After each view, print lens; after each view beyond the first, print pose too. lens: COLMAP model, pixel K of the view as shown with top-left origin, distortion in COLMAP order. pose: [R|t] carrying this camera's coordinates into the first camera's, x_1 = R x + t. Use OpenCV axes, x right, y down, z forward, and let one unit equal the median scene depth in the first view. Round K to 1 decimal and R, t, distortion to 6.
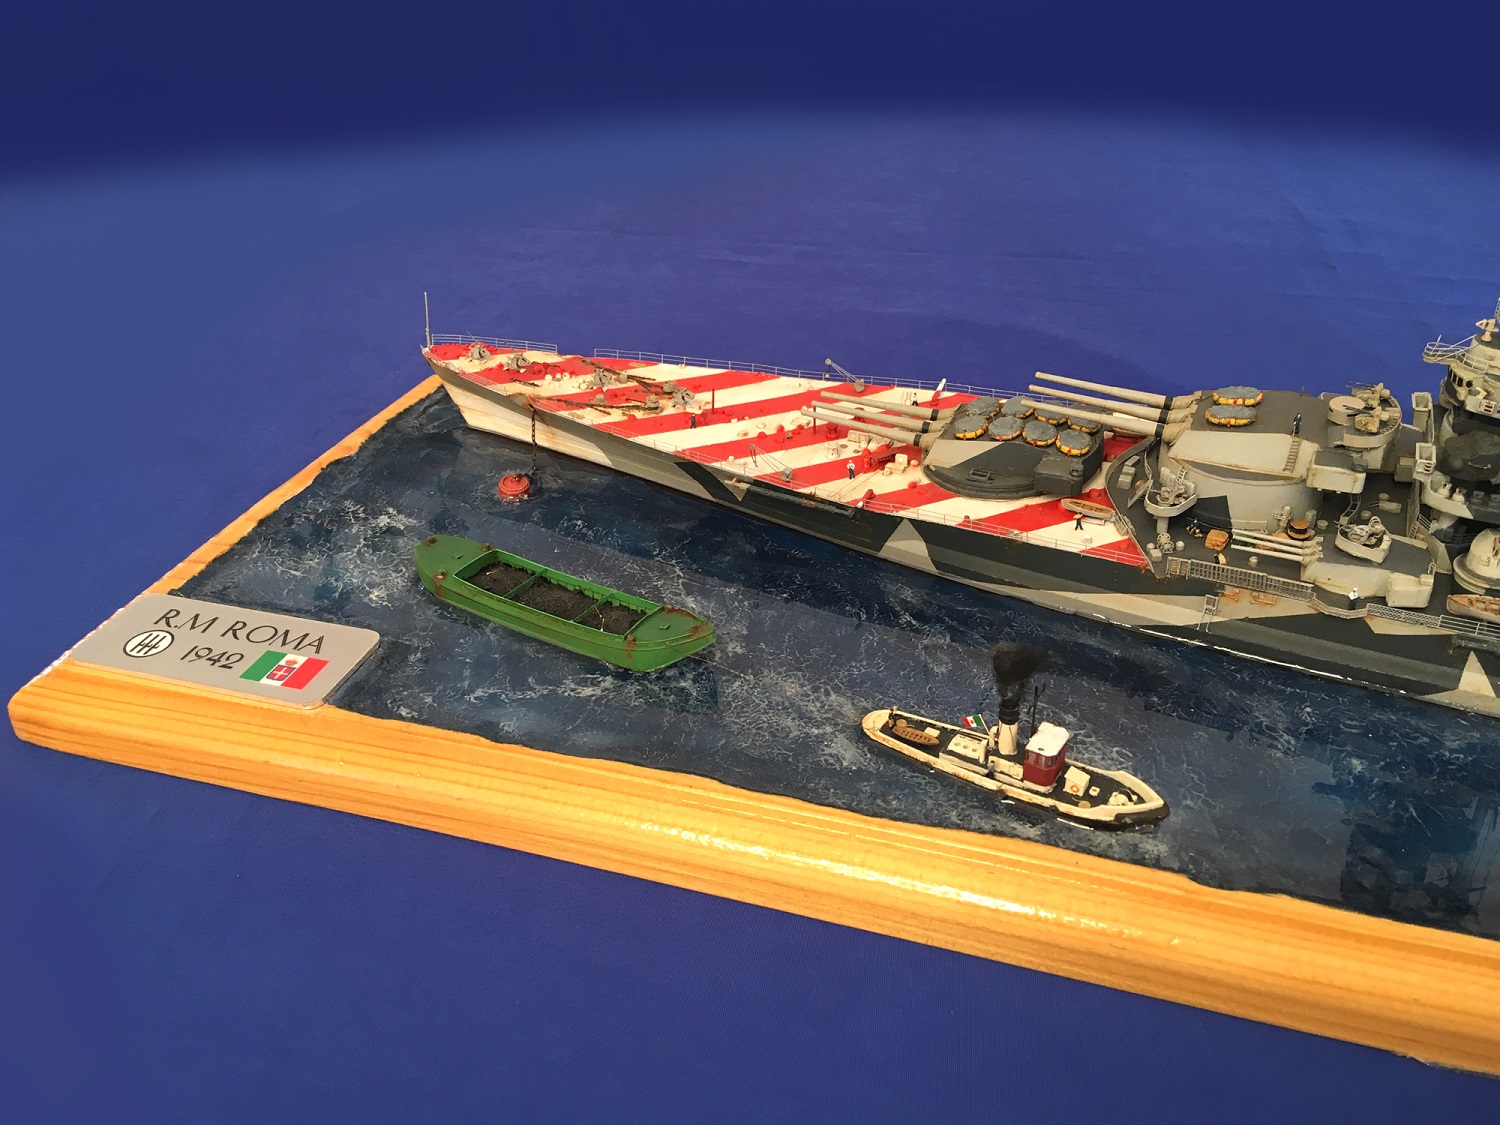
lens RADIAL K [[1331.0, 0, 723.3], [0, 1331.0, 563.3], [0, 0, 1]] dist [0.114382, -0.200901]
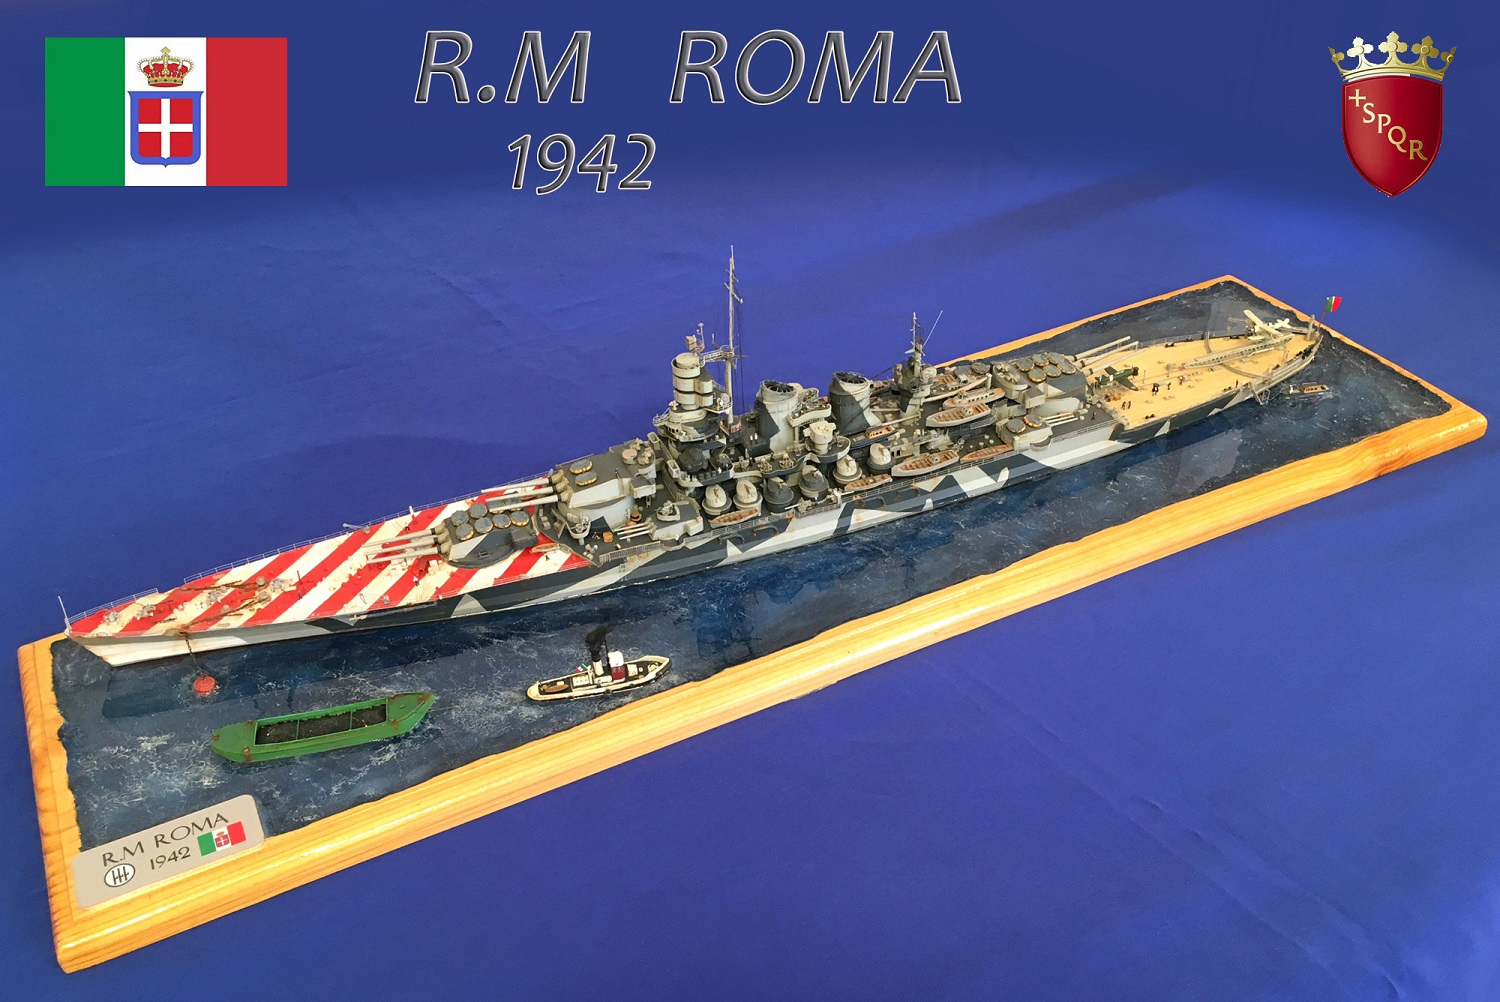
lens RADIAL K [[1293.4, 0, 746.2], [0, 1293.4, 595.8], [0, 0, 1]] dist [0.078202, -0.001173]
pose [[0.709040, -0.442990, 0.548655, -0.628231], [0.392057, 0.894356, 0.215449, -0.290318], [-0.586134, 0.062342, 0.807812, -0.737529]]
